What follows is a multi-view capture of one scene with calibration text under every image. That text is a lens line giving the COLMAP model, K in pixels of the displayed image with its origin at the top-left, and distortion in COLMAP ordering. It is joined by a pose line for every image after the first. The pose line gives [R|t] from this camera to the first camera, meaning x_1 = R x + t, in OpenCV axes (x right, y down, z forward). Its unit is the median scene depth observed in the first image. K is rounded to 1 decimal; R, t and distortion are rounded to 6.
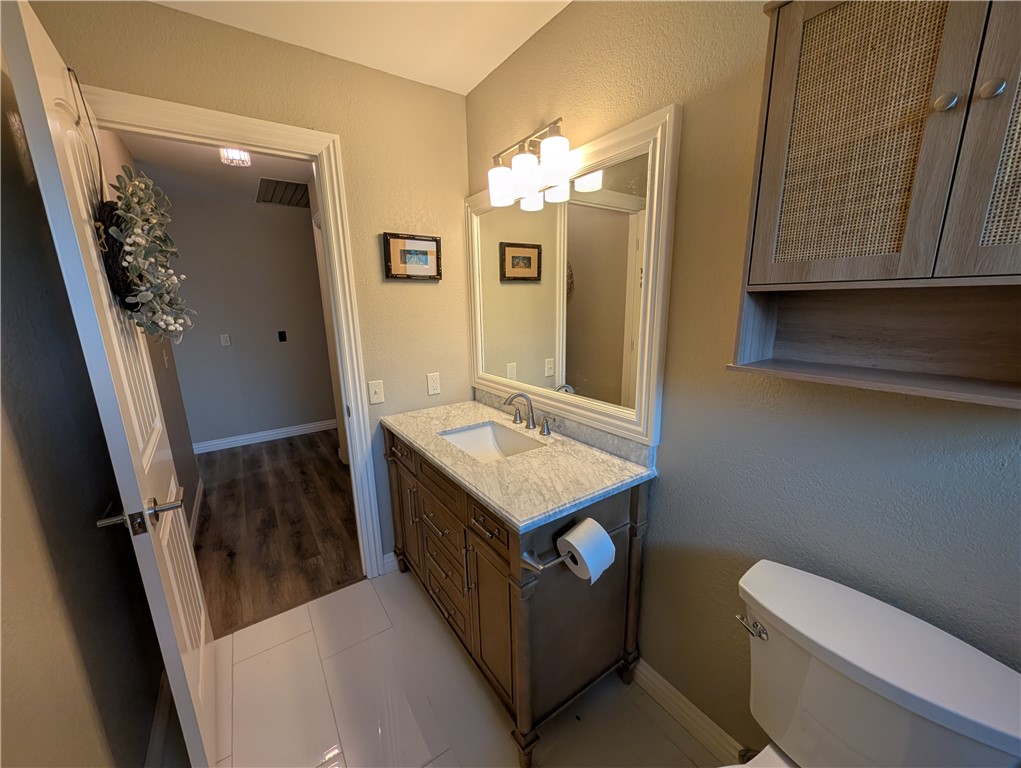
lens RADIAL K [[390.9, 0, 509.0], [0, 390.9, 388.9], [0, 0, 1]] dist [0.001516, -0.000098]
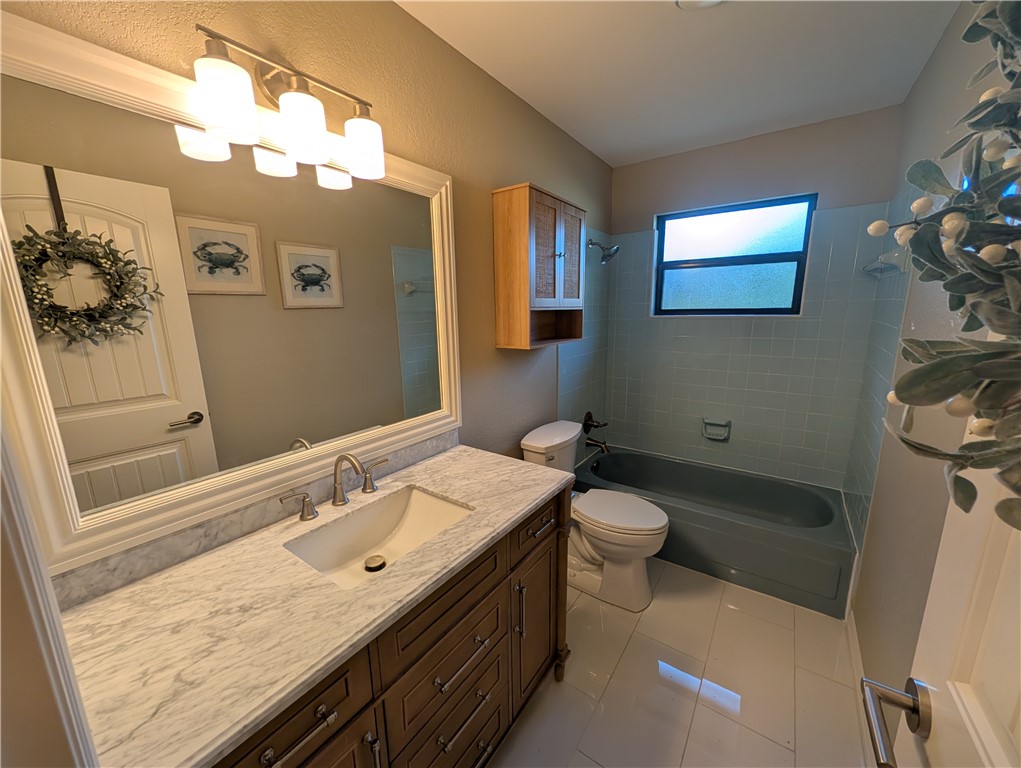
lens RADIAL K [[390.9, 0, 510.1], [0, 390.9, 386.0], [0, 0, 1]] dist [0.001516, -0.000098]
pose [[-0.341199, -0.157808, 0.926650, -0.735146], [0.229195, 0.942087, 0.244828, -0.218935], [-0.911621, 0.295919, -0.285270, 0.979112]]
